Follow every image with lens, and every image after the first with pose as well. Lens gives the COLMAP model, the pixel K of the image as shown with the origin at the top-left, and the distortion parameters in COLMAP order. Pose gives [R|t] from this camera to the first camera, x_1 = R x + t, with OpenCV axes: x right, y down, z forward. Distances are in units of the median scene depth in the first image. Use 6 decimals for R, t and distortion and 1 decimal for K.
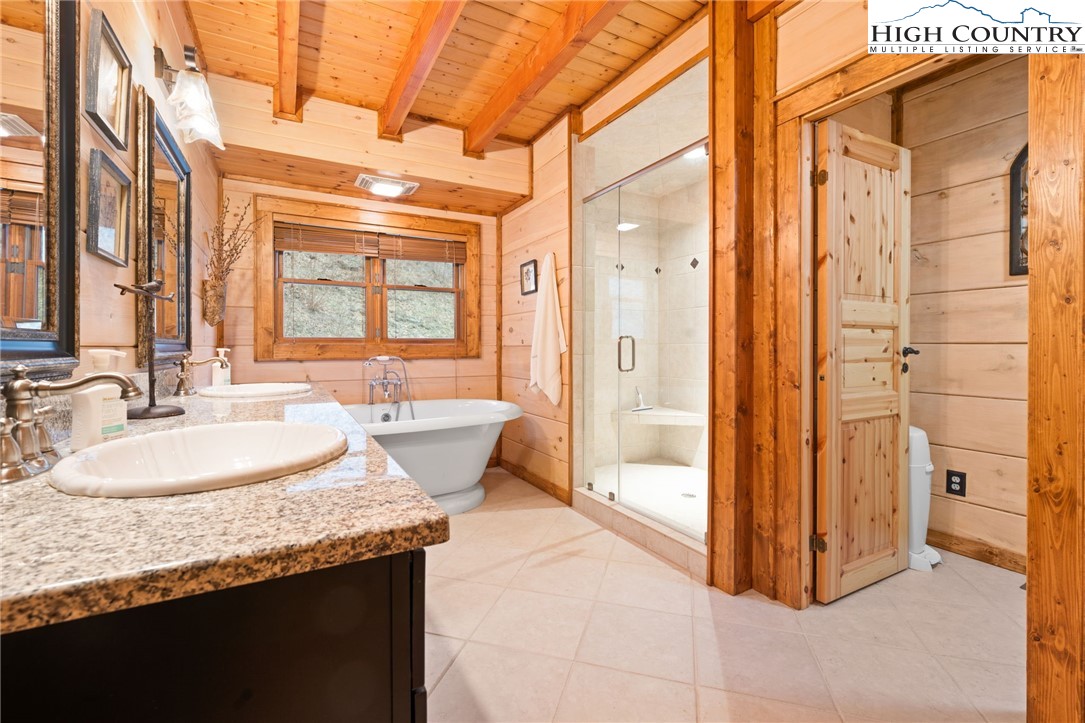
lens RADIAL K [[457.3, 0, 548.4], [0, 457.3, 348.1], [0, 0, 1]] dist [0.001707, 0.000184]
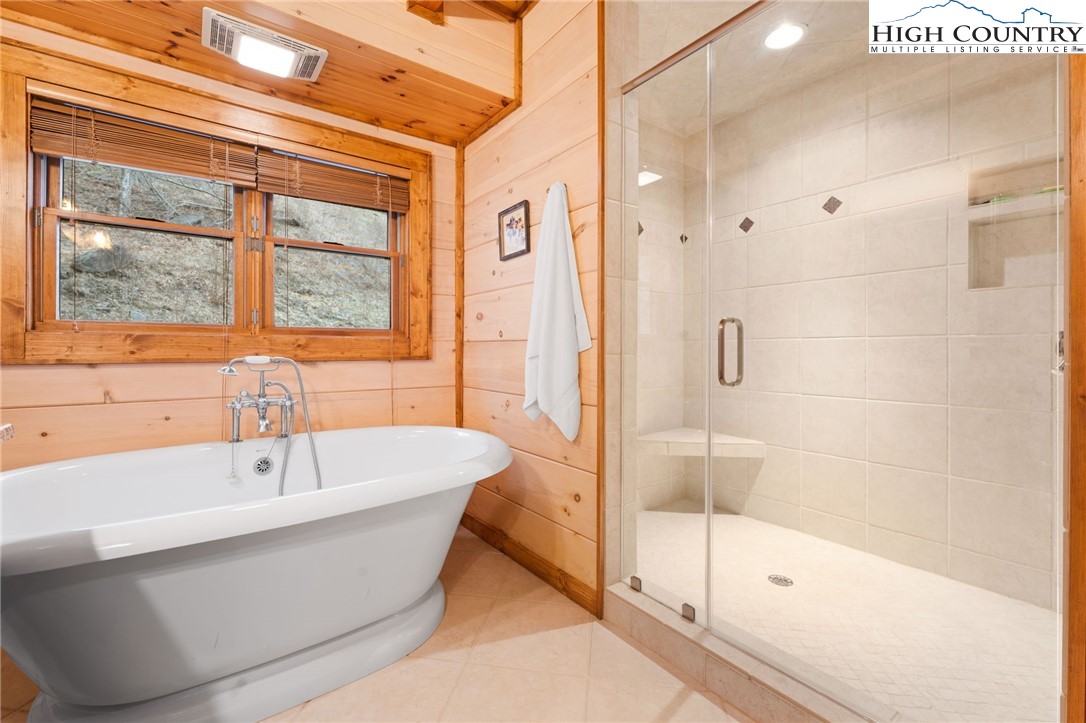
lens RADIAL K [[457.7, 0, 549.0], [0, 457.7, 348.1], [0, 0, 1]] dist [0.001707, 0.000184]
pose [[0.990450, 0.004587, 0.137796, -0.082592], [-0.004253, 0.999987, -0.002720, 0.007524], [-0.137806, 0.002108, 0.990457, 0.378690]]
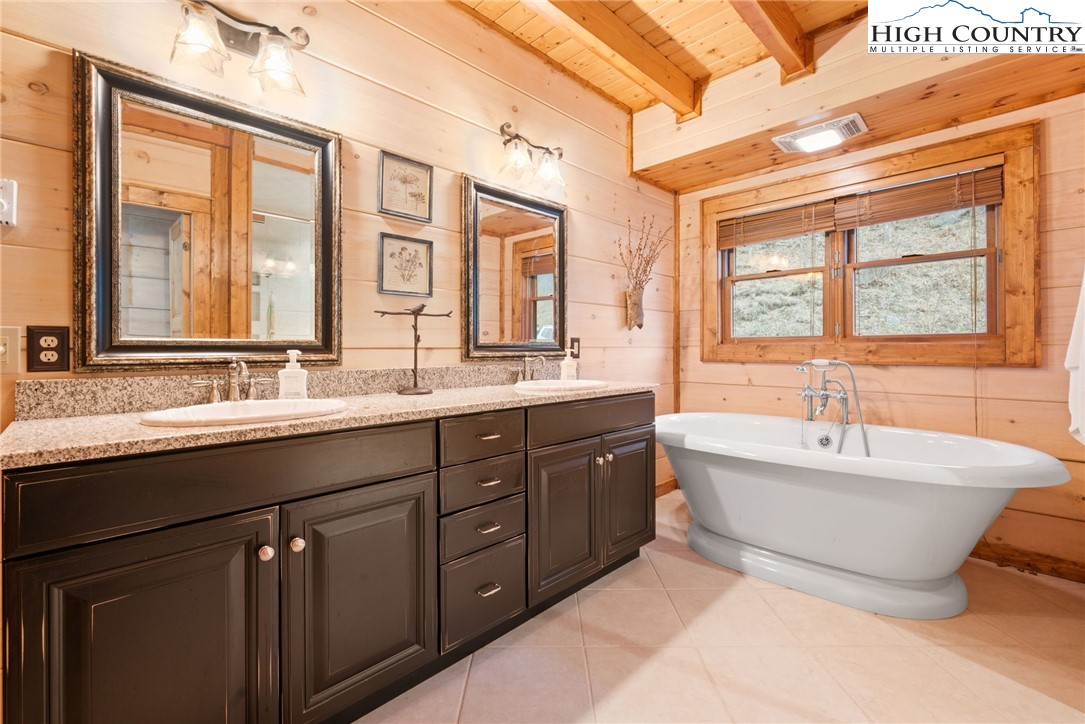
lens RADIAL K [[469.0, 0, 536.5], [0, 469.0, 345.2], [0, 0, 1]] dist [0.000496, 0.000014]
pose [[0.282912, -0.005894, -0.959128, 0.246407], [0.000768, 0.999982, -0.005919, -0.002335], [0.959146, 0.000938, 0.282912, 0.310928]]
